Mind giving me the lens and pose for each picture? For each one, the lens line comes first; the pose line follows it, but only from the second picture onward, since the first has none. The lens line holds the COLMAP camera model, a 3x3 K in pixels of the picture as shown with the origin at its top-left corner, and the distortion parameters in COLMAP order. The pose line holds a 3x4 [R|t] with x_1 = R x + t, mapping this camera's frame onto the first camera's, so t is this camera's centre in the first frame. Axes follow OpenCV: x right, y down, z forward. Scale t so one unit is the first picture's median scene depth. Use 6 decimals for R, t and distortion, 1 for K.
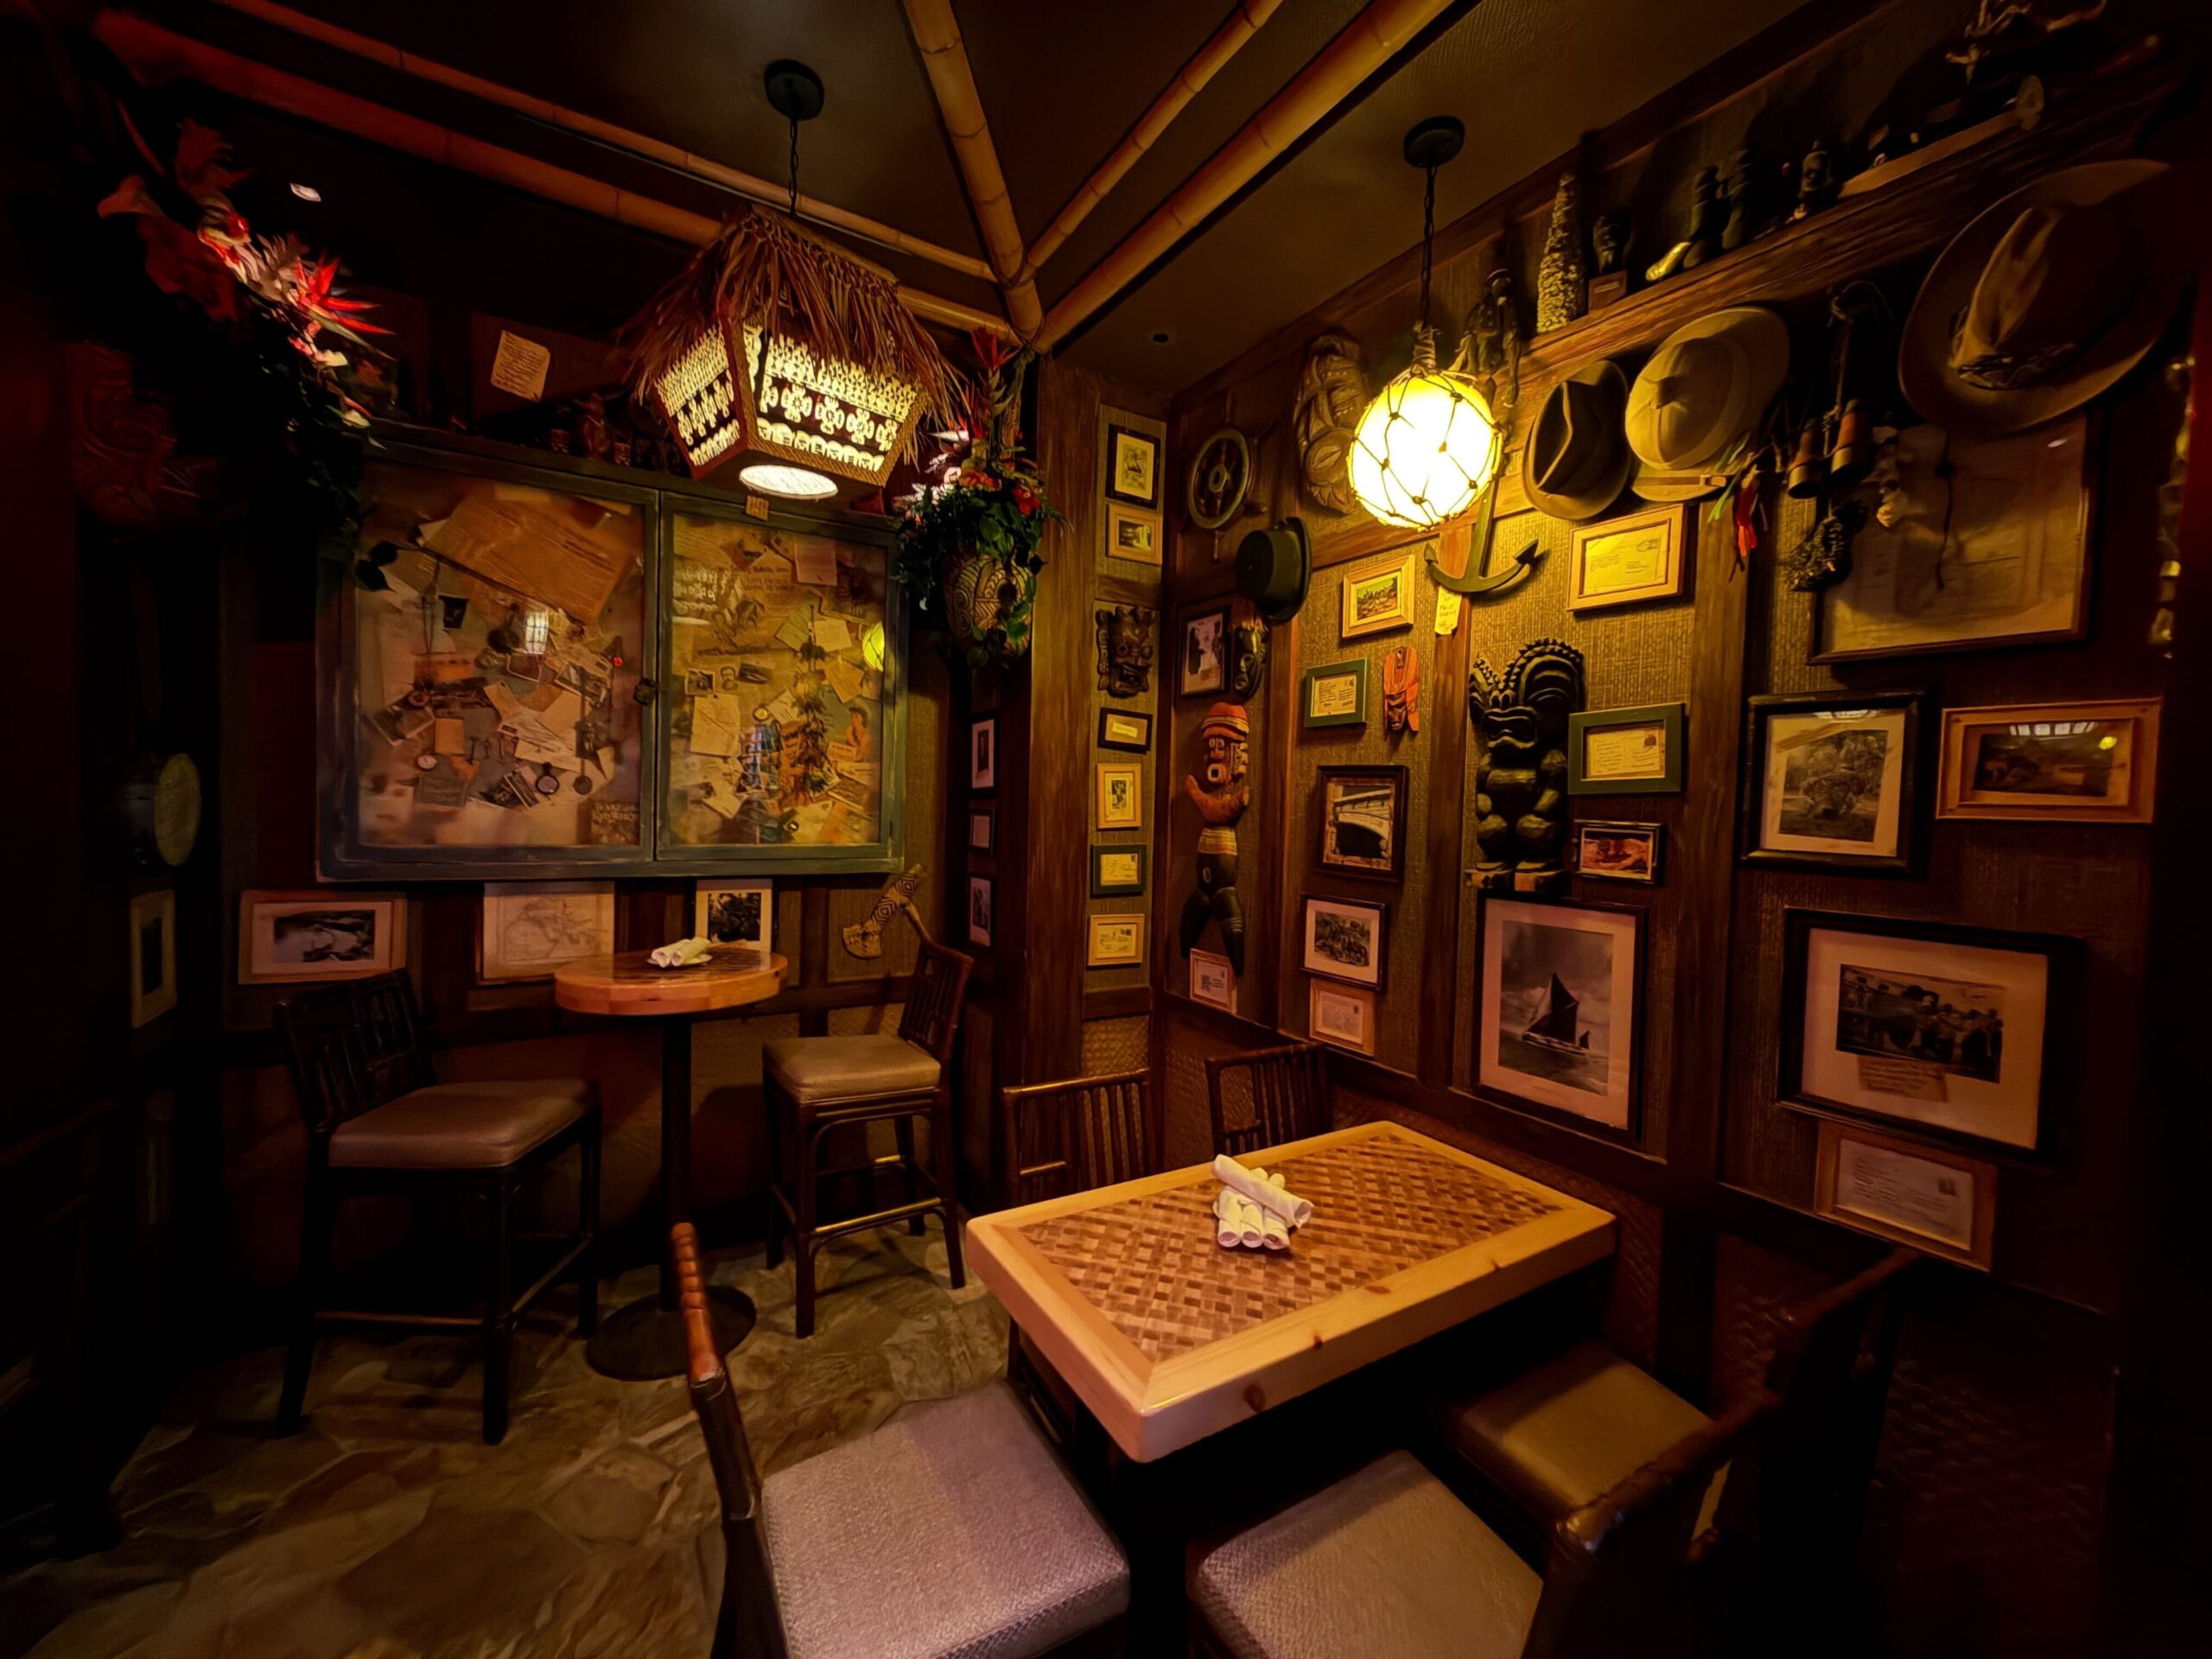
lens RADIAL K [[881.8, 0, 1094.8], [0, 881.8, 826.8], [0, 0, 1]] dist [-0.000283, 0.000064]
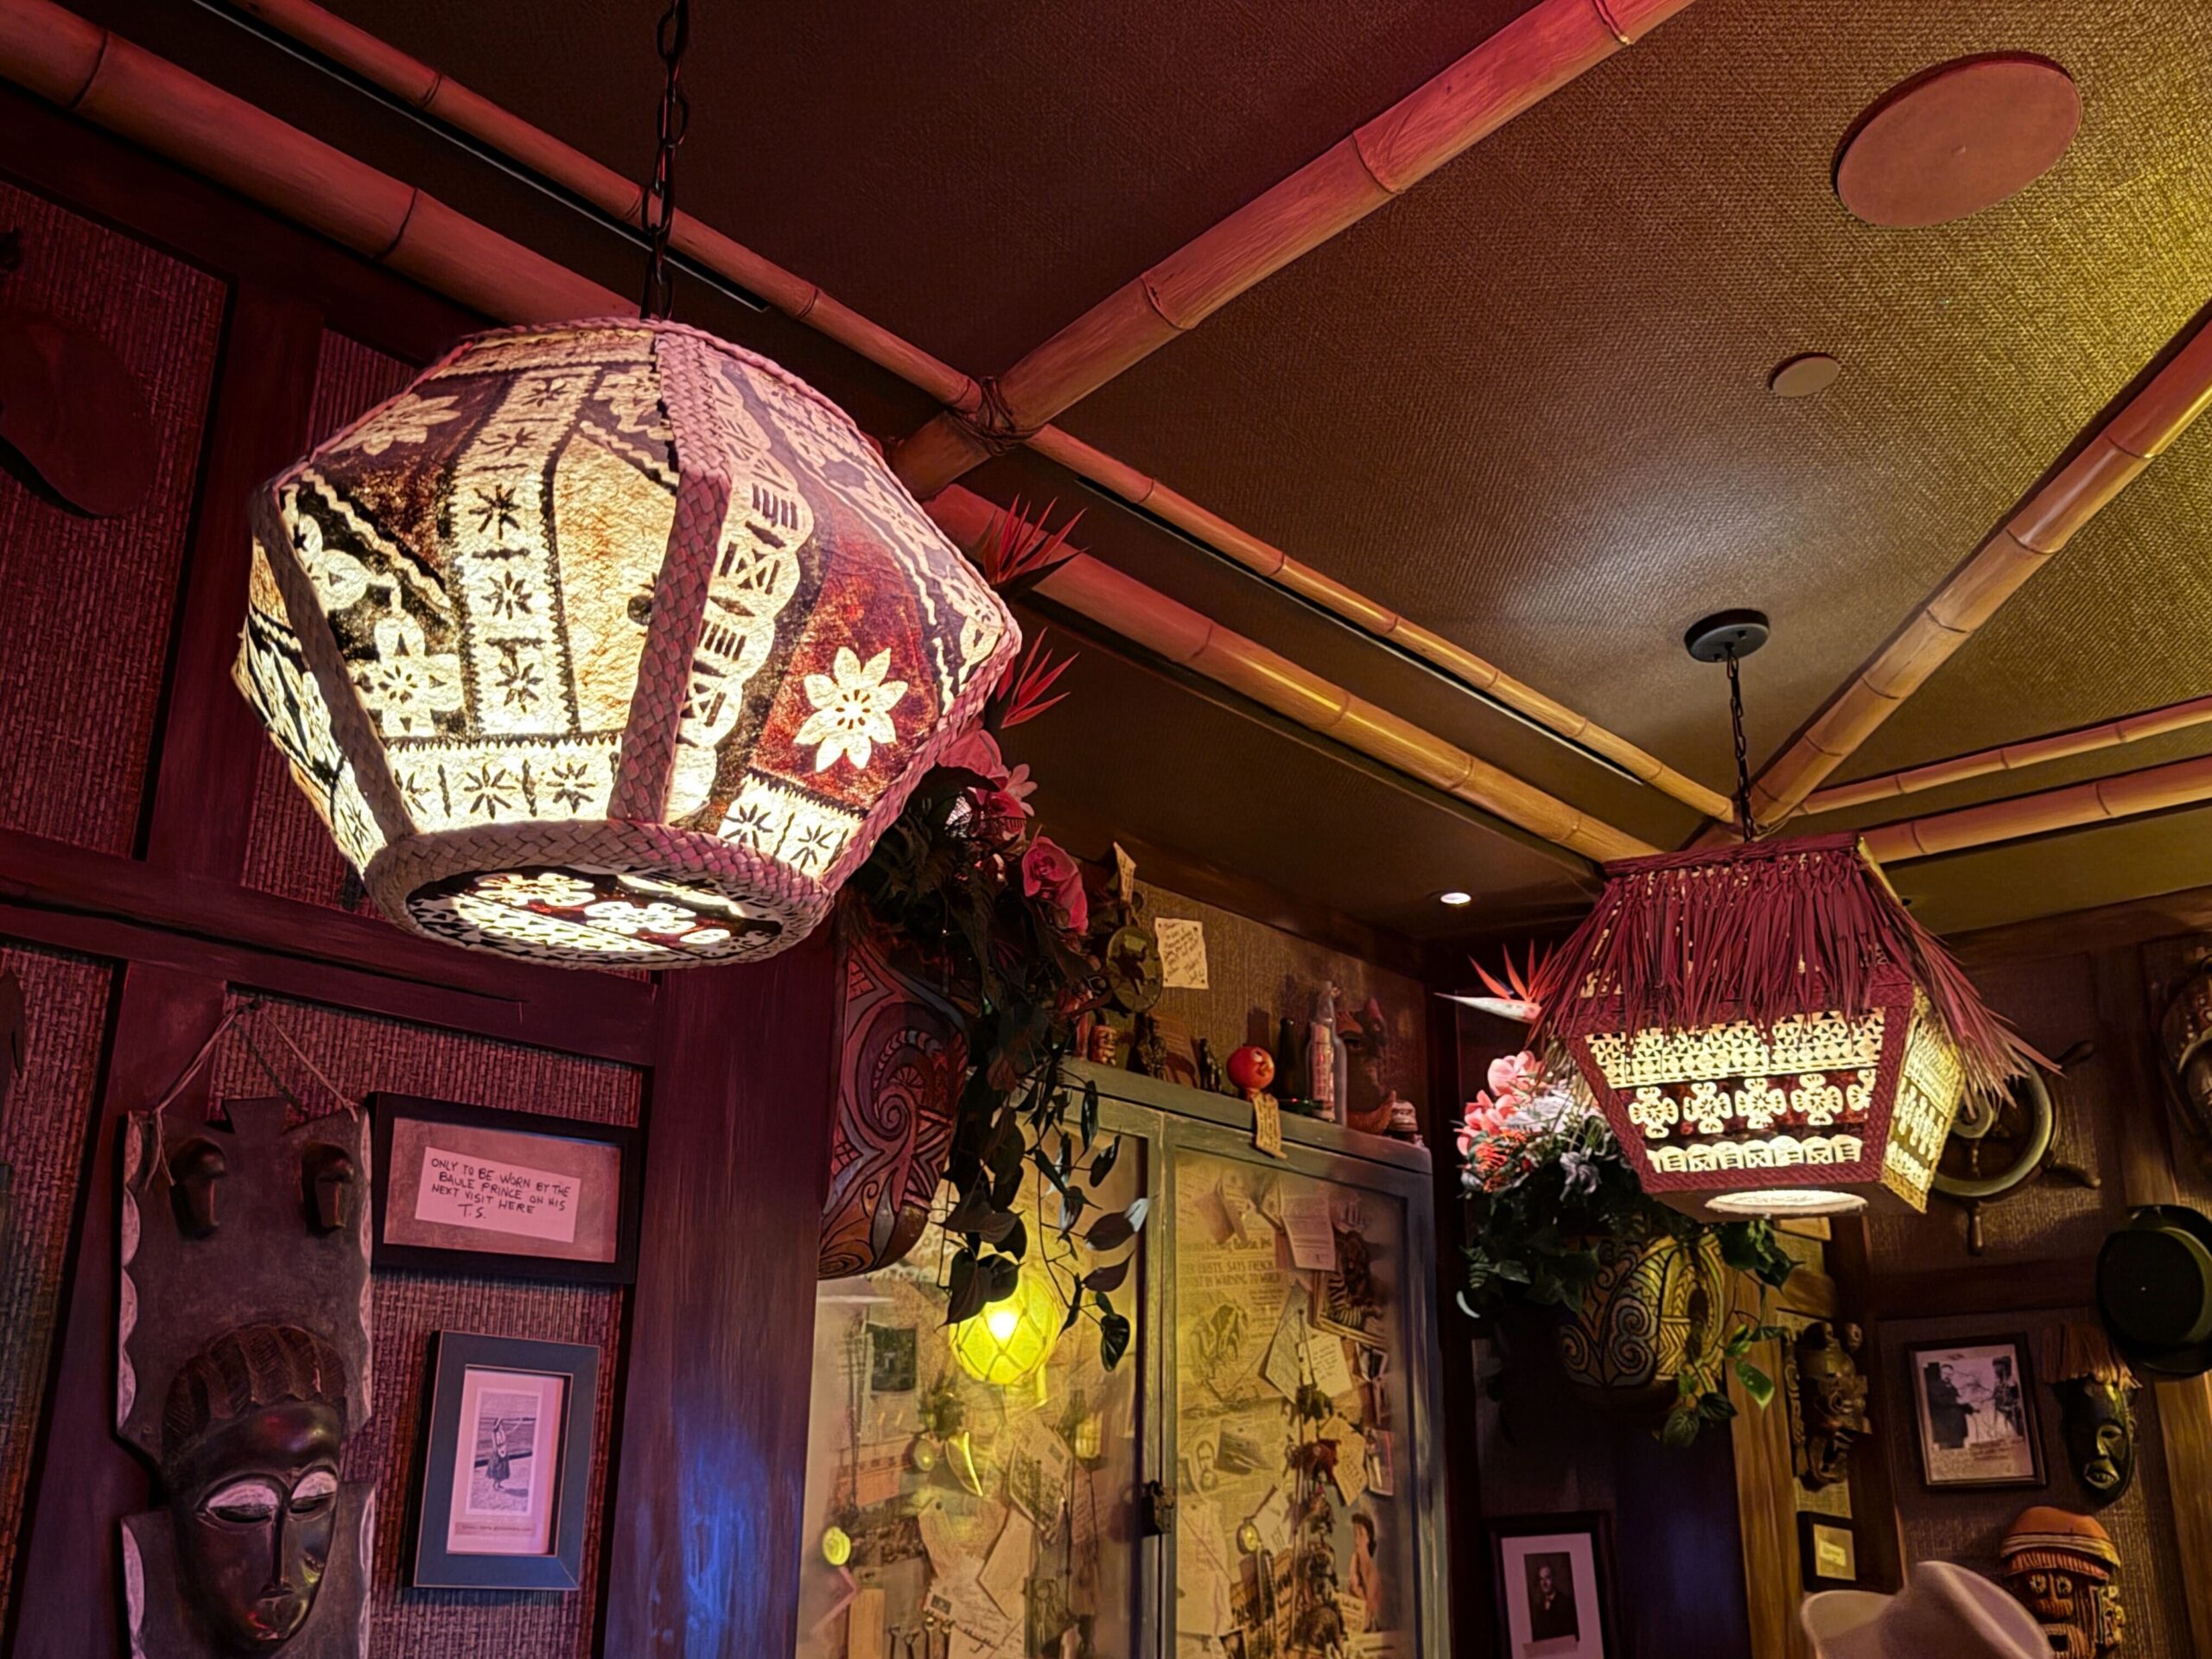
lens RADIAL K [[2142.5, 0, 1120.0], [0, 2142.5, 836.6], [0, 0, 1]] dist [0.025000, 0.000000]
pose [[0.947745, 0.080705, 0.308654, -1.016951], [0.032103, 0.938439, -0.343951, -0.102586], [-0.317411, 0.335887, 0.886809, -0.205091]]
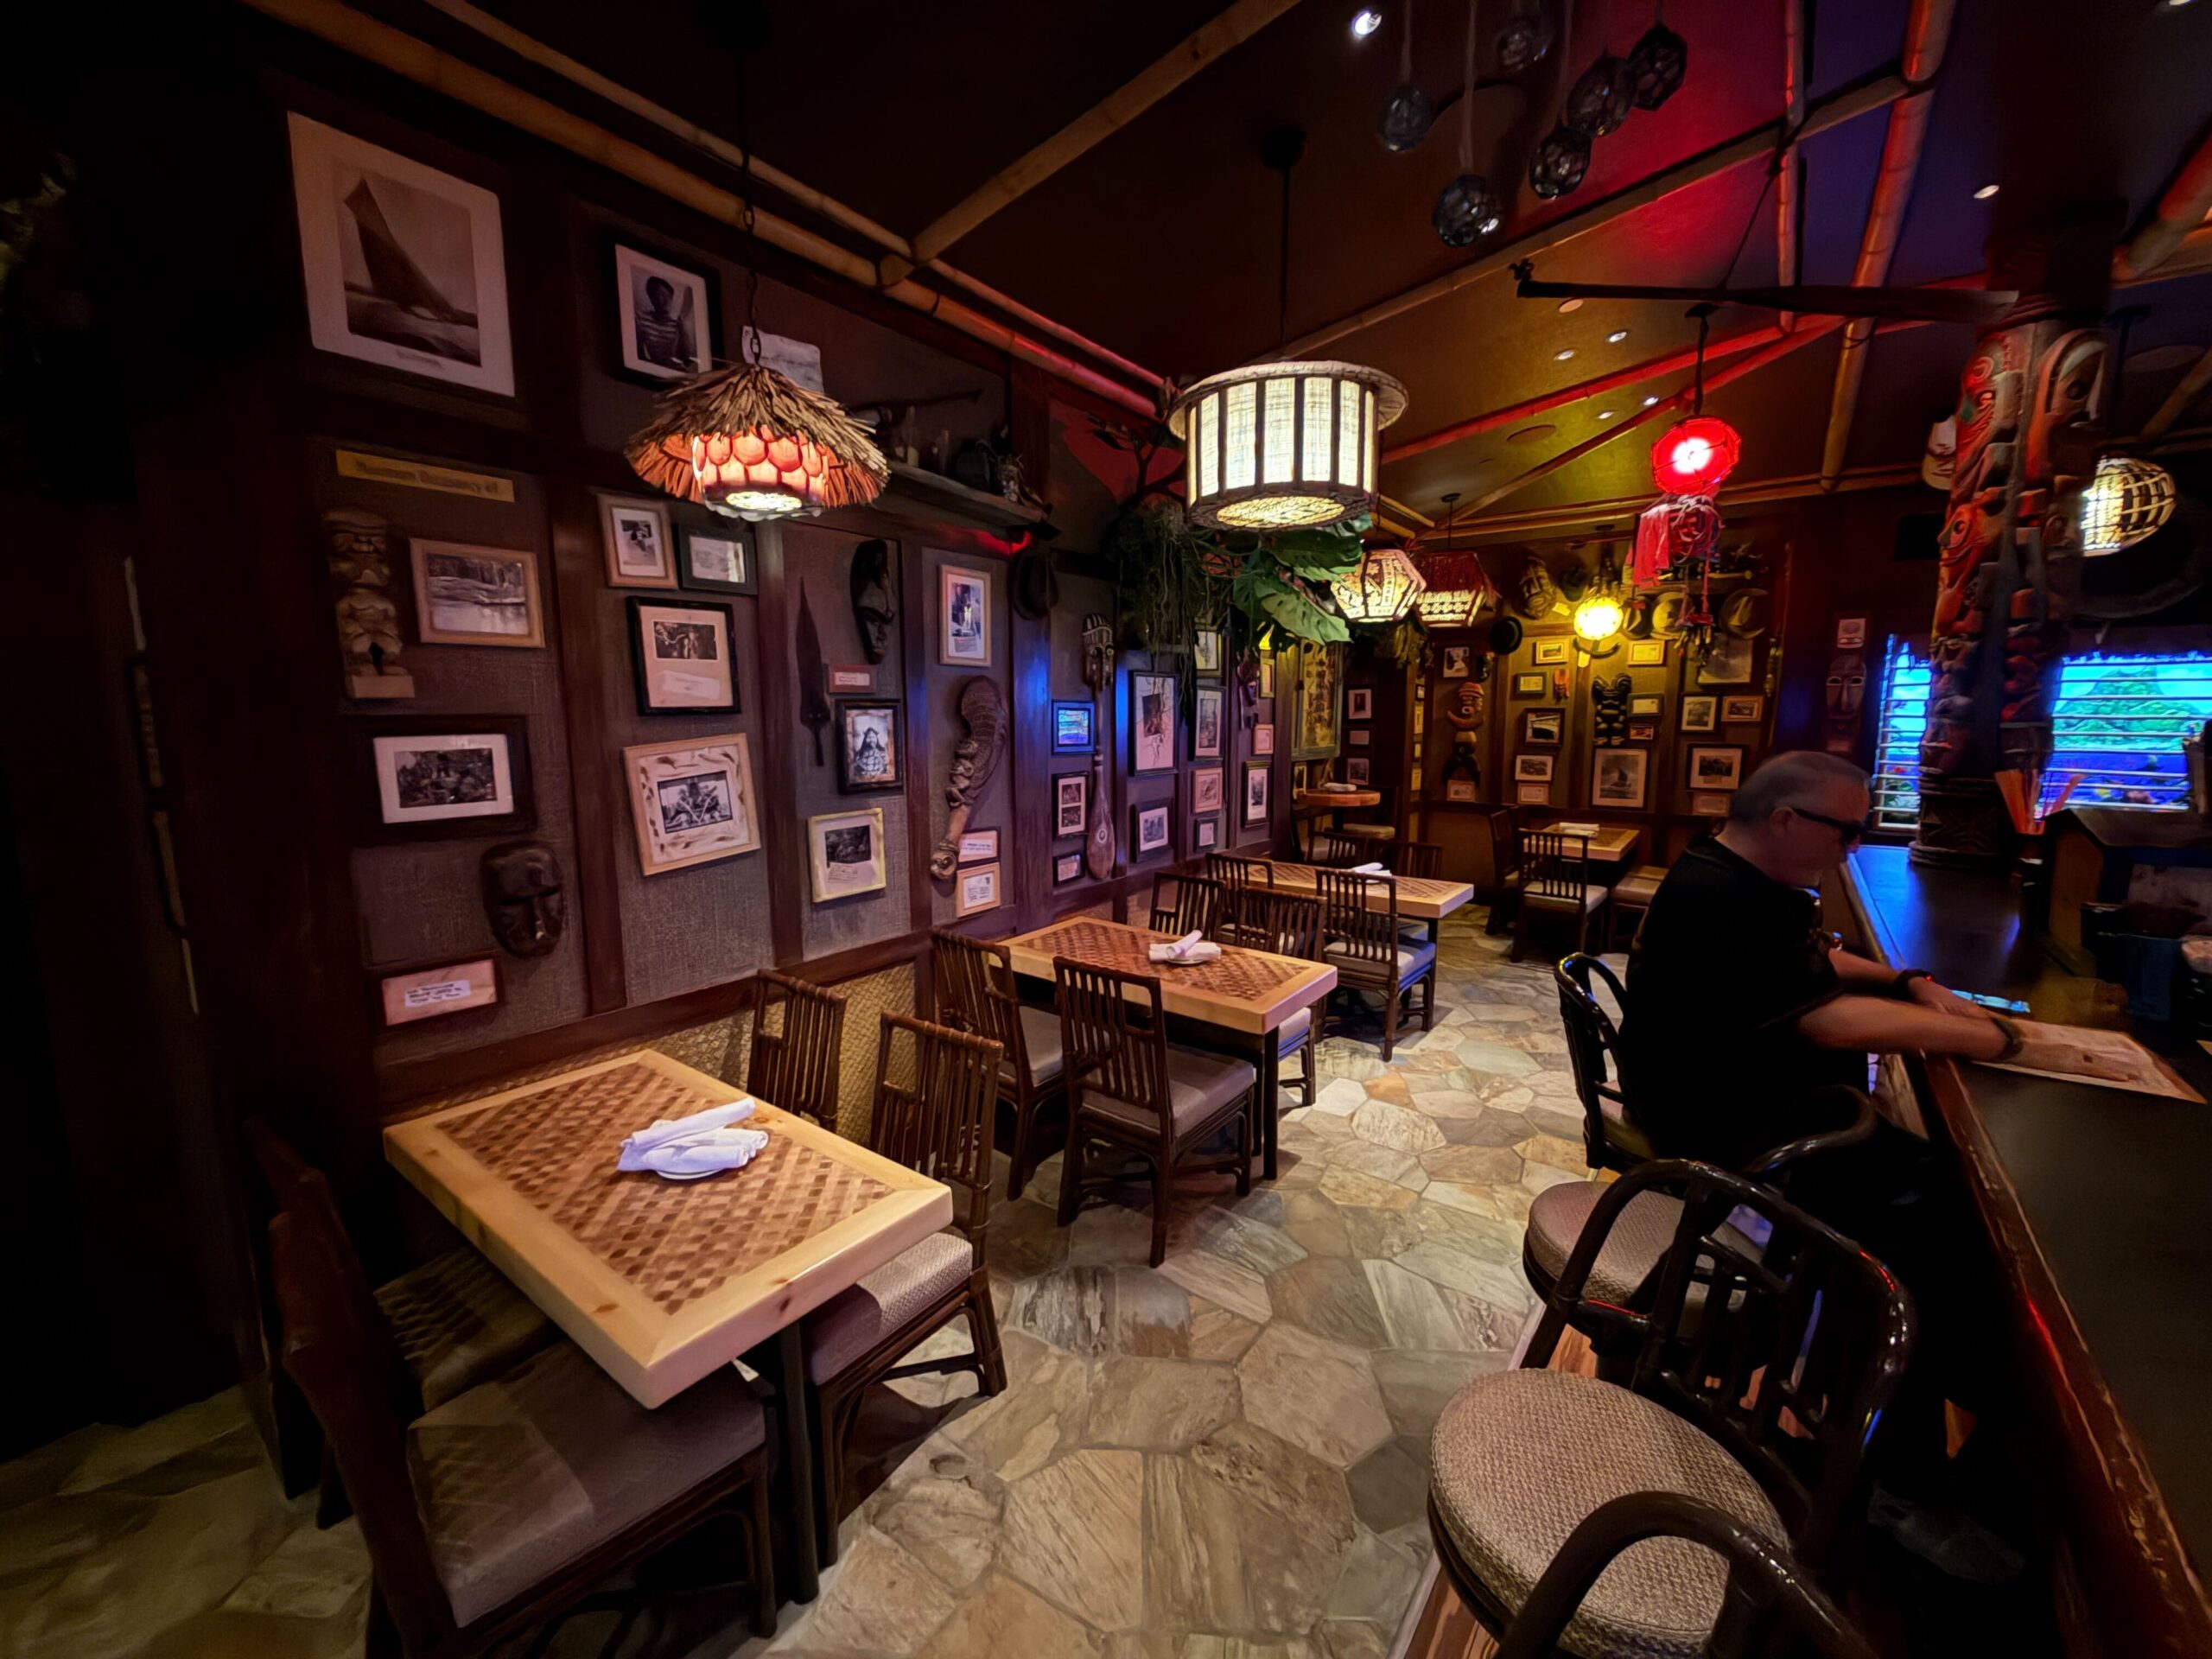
lens RADIAL K [[881.8, 0, 1095.8], [0, 881.8, 833.4], [0, 0, 1]] dist [-0.000283, 0.000064]
pose [[0.924125, -0.086114, 0.372260, -2.159209], [0.043846, 0.991736, 0.120570, -0.072089], [-0.379566, -0.095099, 0.920264, -1.156347]]
